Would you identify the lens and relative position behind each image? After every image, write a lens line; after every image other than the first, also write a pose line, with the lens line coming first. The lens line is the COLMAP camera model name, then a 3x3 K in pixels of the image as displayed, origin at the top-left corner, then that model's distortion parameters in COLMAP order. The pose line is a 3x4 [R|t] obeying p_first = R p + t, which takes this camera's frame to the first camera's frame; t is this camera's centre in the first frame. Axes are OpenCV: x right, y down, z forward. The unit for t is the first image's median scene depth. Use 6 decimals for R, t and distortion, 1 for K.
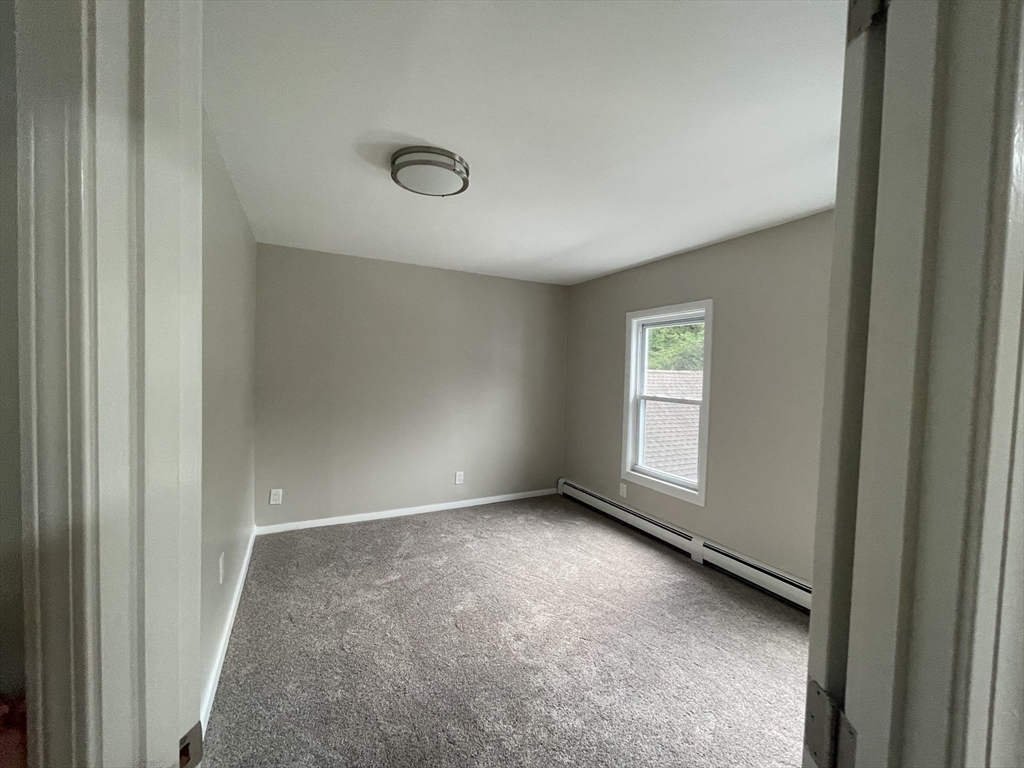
lens RADIAL K [[408.0, 0, 519.3], [0, 408.0, 387.9], [0, 0, 1]] dist [-0.000783, 0.000147]
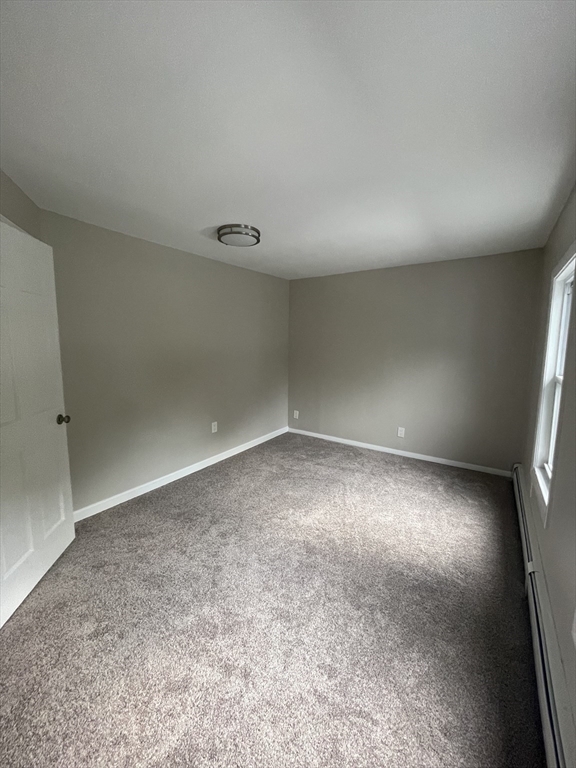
lens RADIAL K [[306.0, 0, 295.4], [0, 306.0, 380.6], [0, 0, 1]] dist [-0.000783, 0.000147]
pose [[0.490395, 0.092080, -0.866622, 0.622278], [-0.039820, 0.995732, 0.083265, -0.010032], [0.870590, -0.006324, 0.491969, 0.291450]]
